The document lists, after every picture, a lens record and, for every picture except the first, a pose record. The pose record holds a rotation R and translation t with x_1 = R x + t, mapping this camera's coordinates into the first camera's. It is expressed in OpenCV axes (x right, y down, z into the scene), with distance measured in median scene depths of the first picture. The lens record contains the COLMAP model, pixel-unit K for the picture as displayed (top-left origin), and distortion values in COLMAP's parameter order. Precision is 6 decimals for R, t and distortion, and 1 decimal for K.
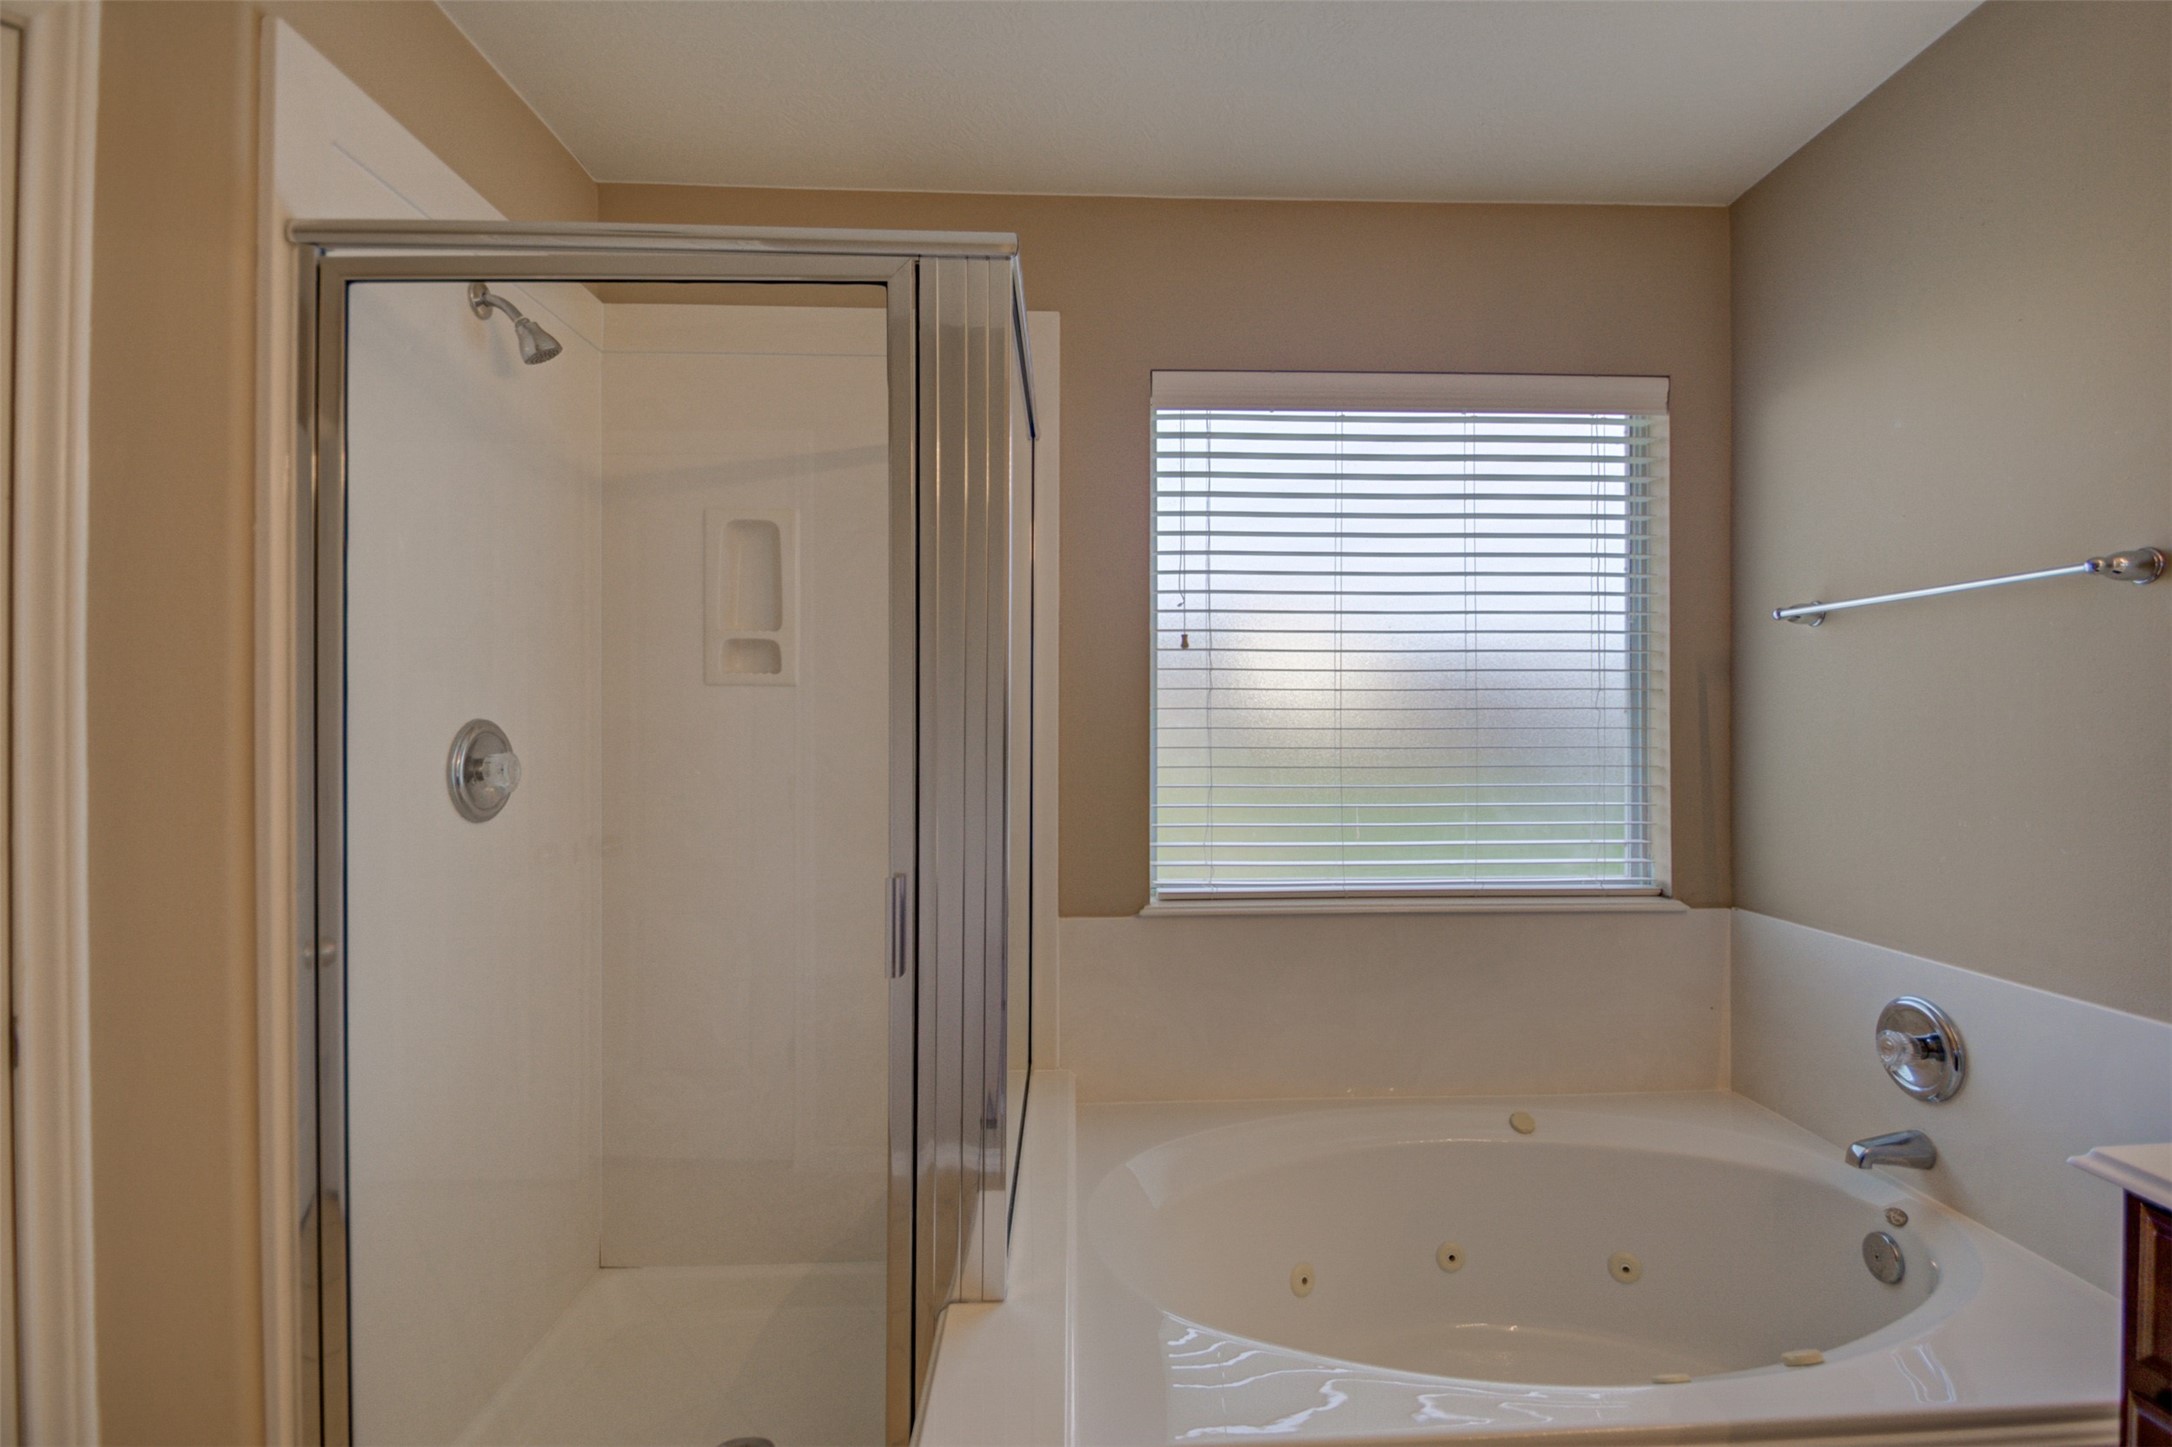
lens RADIAL K [[959.7, 0, 1112.5], [0, 959.7, 726.6], [0, 0, 1]] dist [0.001935, -0.000116]
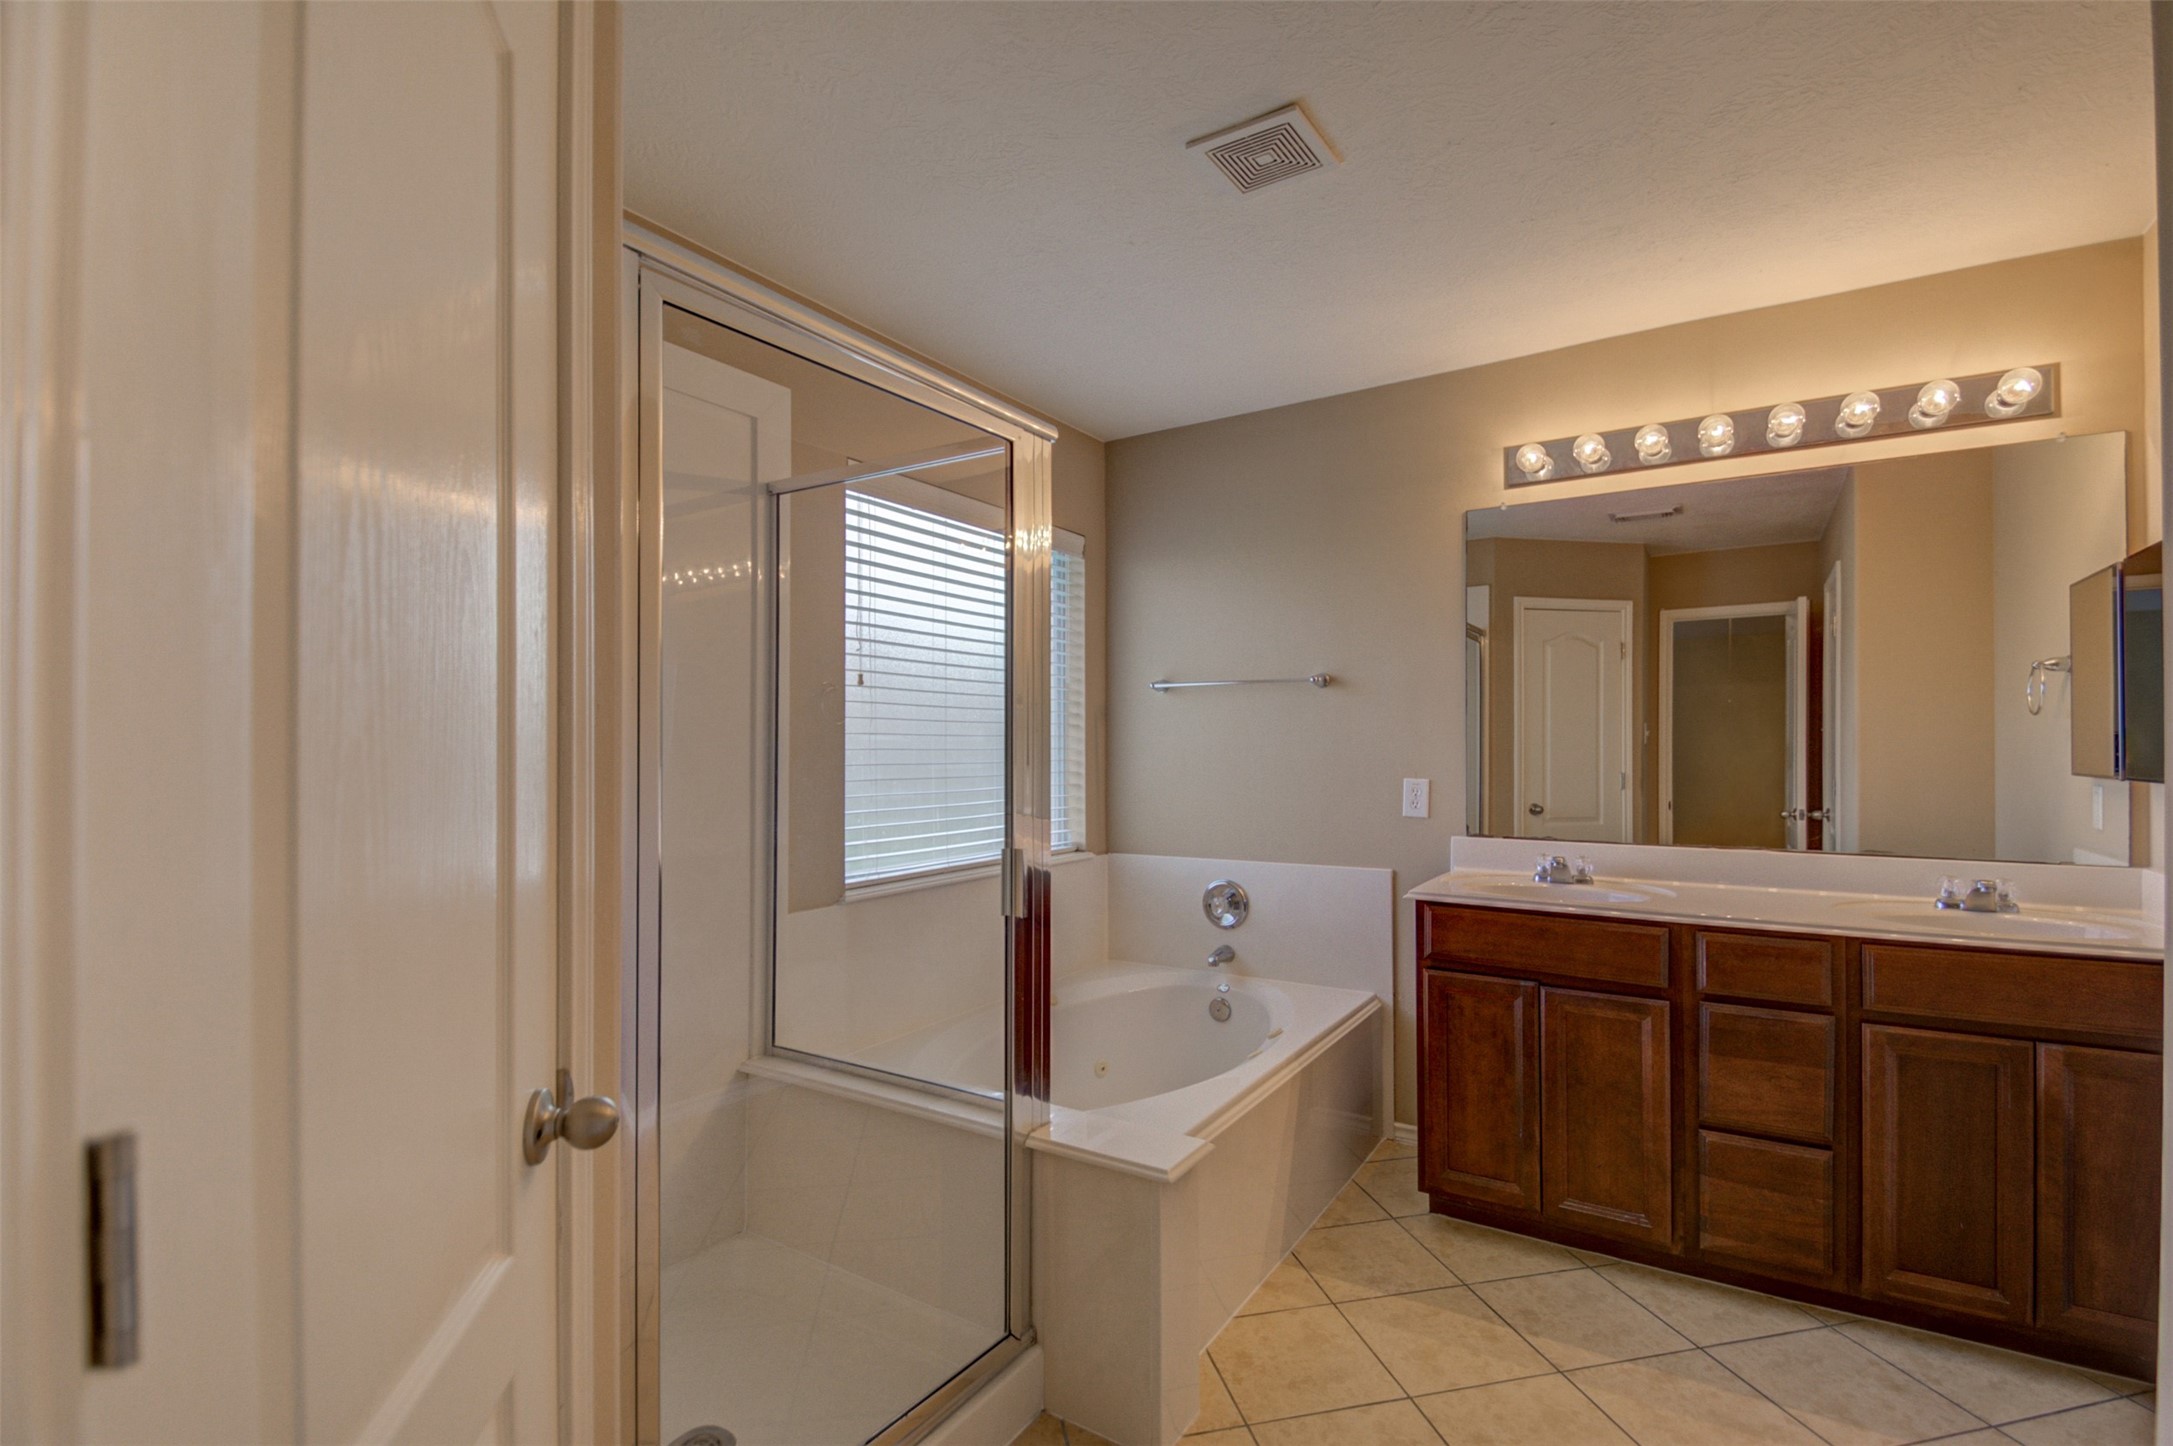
lens RADIAL K [[960.1, 0, 1113.1], [0, 960.1, 726.2], [0, 0, 1]] dist [0.001935, -0.000116]
pose [[0.563333, 0.018316, 0.826027, -0.774101], [-0.011048, 0.999832, -0.014636, -0.013955], [-0.826156, -0.000881, 0.563441, 0.026953]]
